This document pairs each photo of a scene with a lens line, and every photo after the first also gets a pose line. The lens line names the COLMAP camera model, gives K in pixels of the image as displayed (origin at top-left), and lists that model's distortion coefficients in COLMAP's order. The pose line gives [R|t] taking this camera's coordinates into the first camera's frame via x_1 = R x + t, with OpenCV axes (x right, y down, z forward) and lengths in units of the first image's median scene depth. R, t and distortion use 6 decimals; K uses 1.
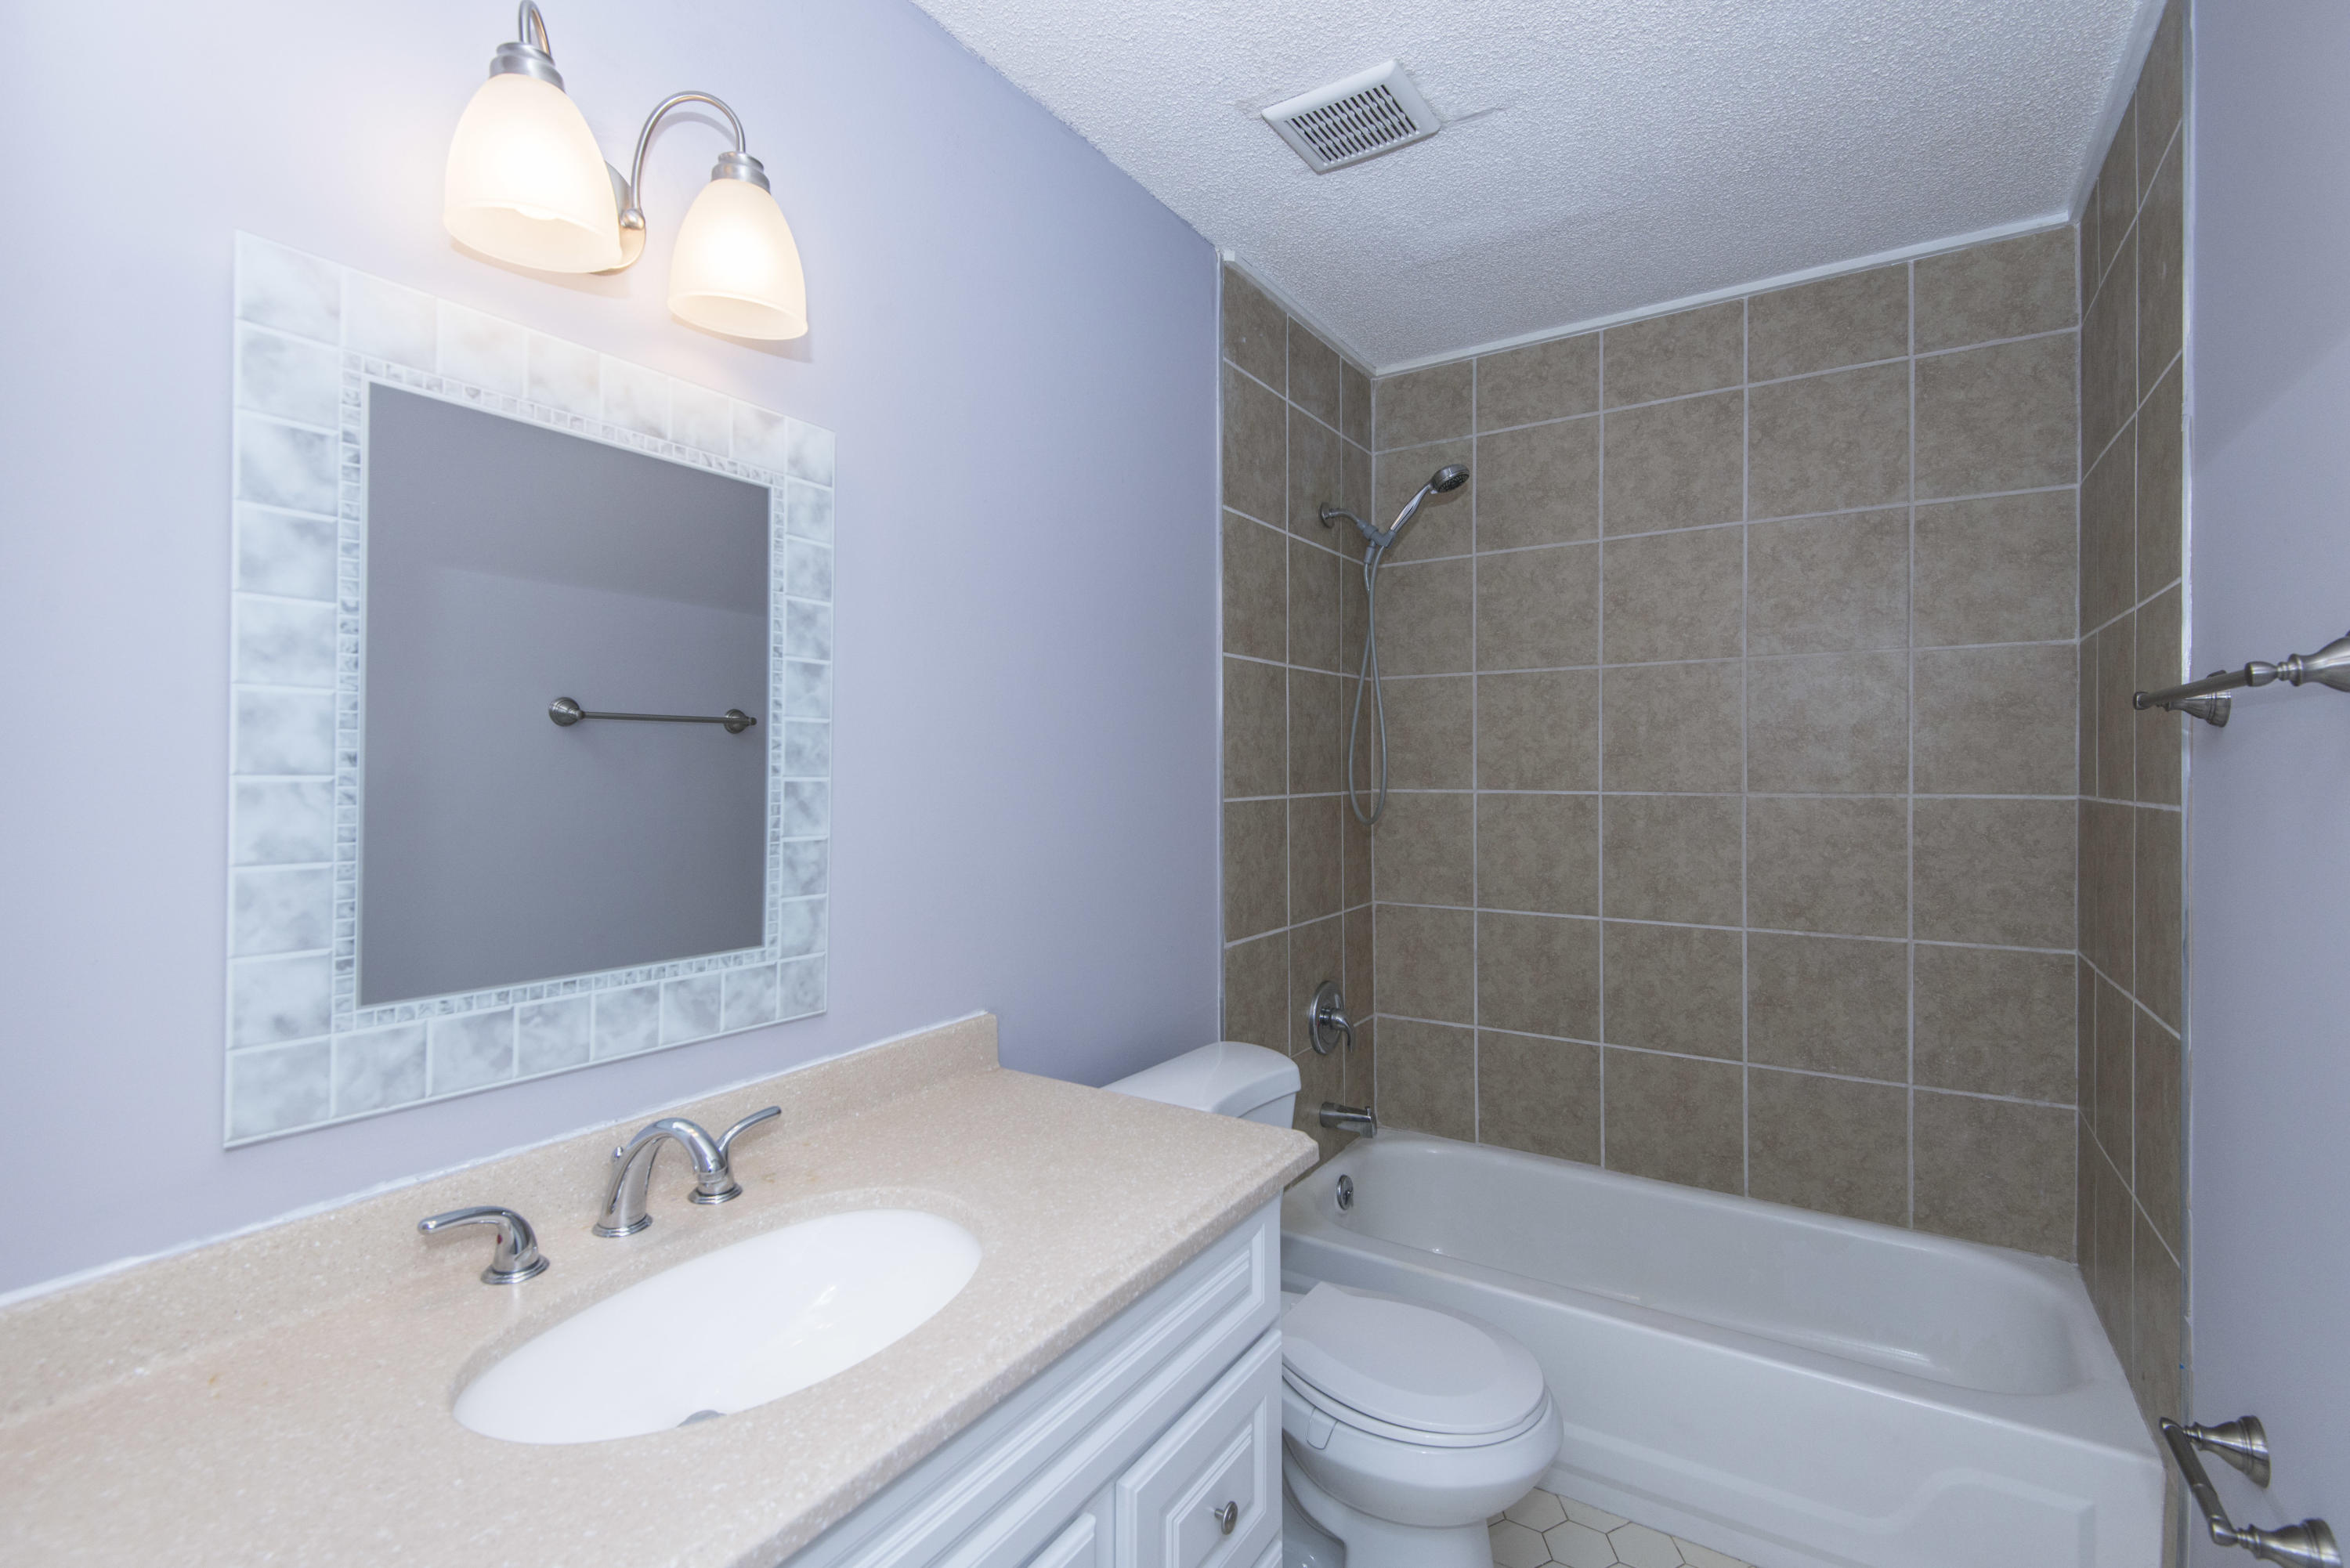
lens RADIAL K [[1062.6, 0, 1167.6], [0, 1062.6, 782.1], [0, 0, 1]] dist [0.024660, -0.011691]
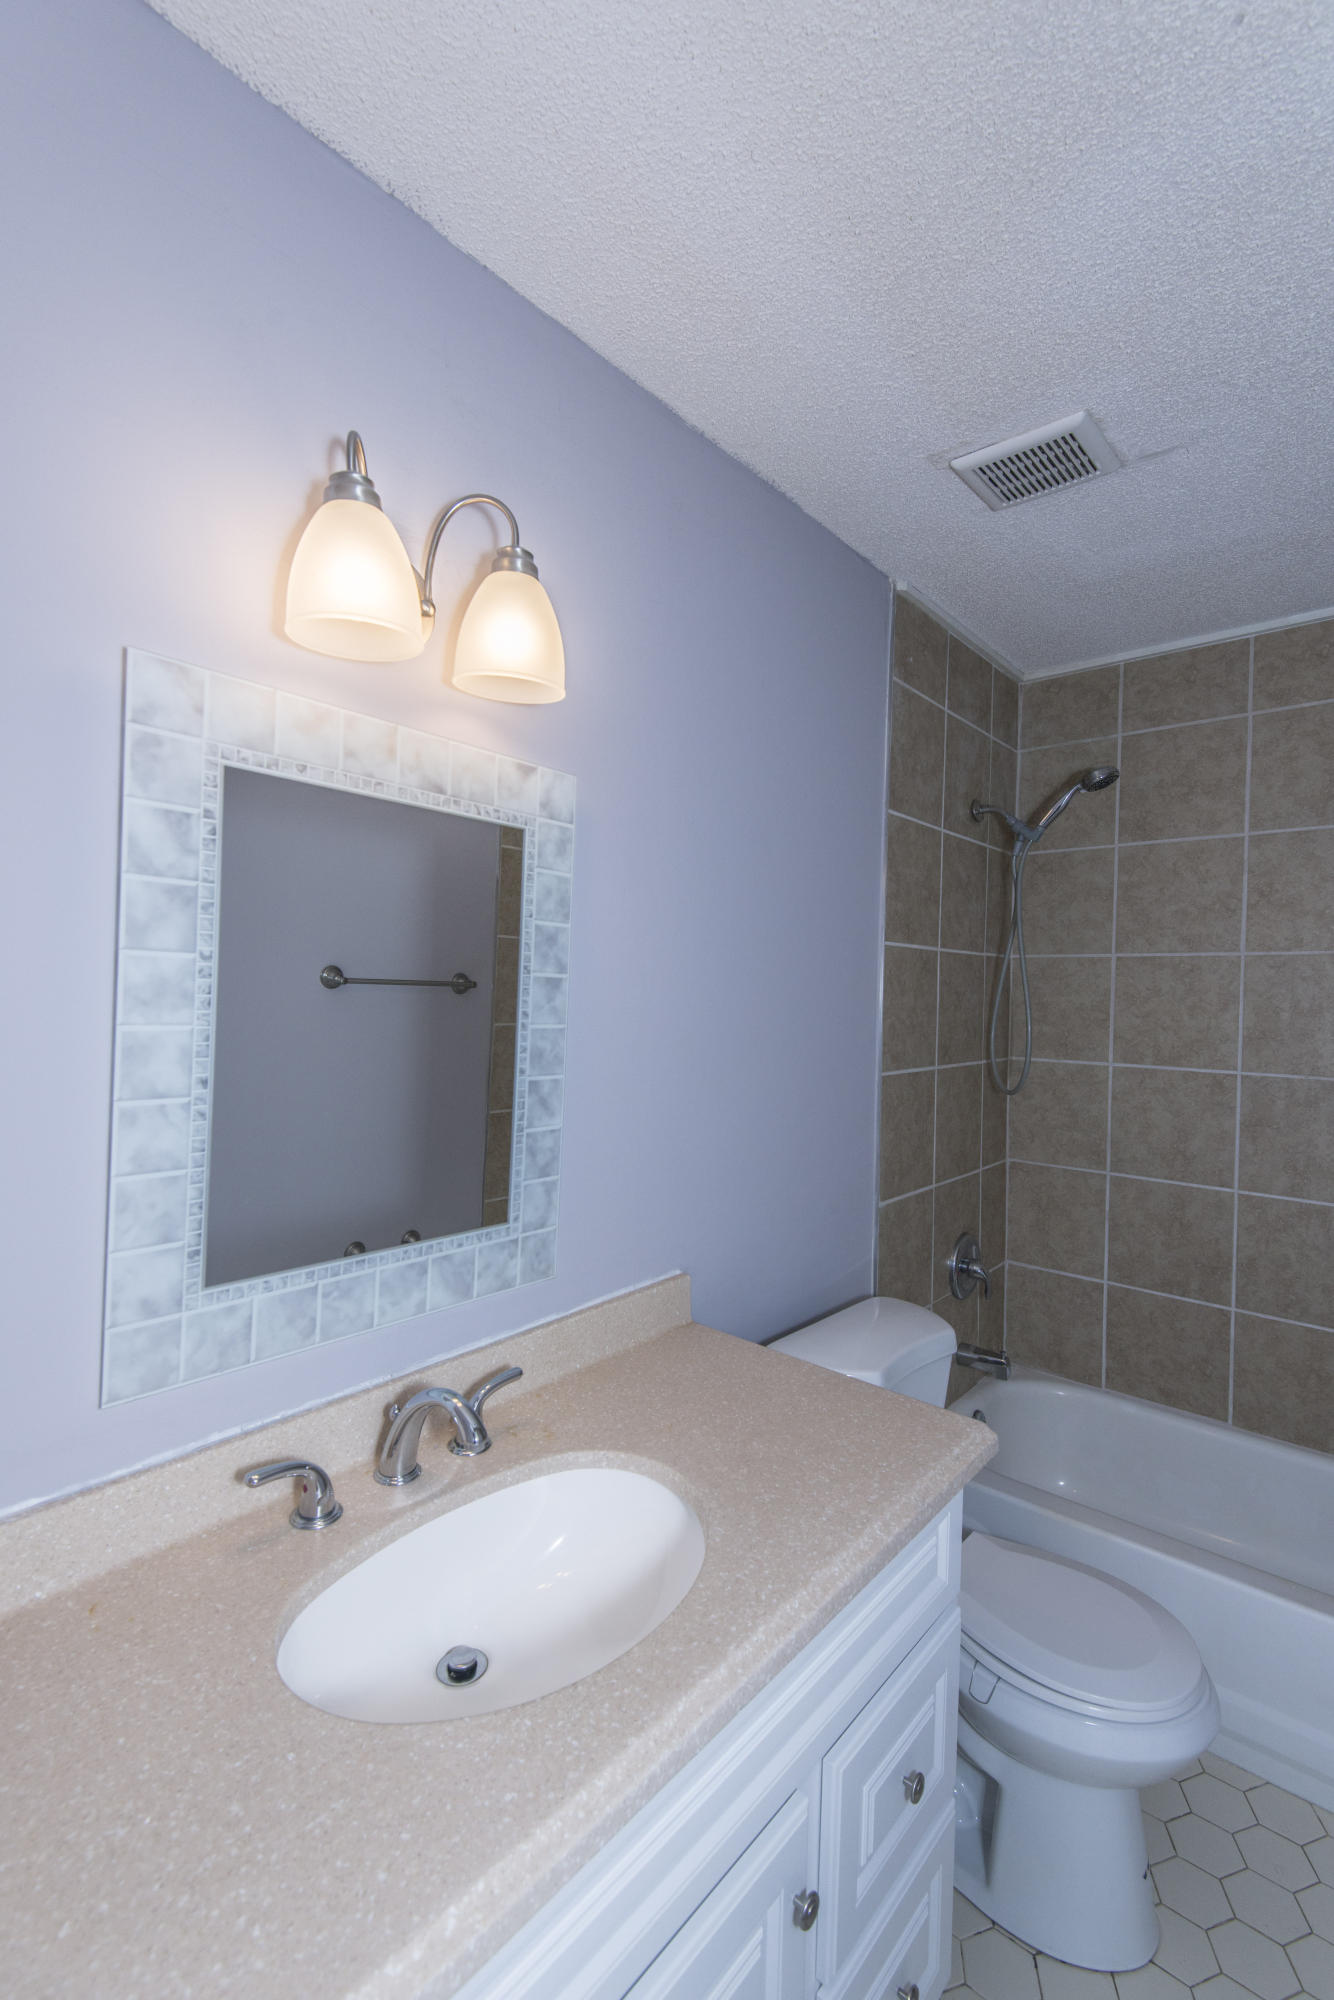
lens RADIAL K [[904.4, 0, 664.0], [0, 904.4, 1011.5], [0, 0, 1]] dist [0.024660, -0.011691]
pose [[0.990102, 0.028463, -0.137436, -0.079552], [-0.027824, 0.999591, 0.006569, -0.085464], [0.137566, -0.002680, 0.990489, 0.045044]]
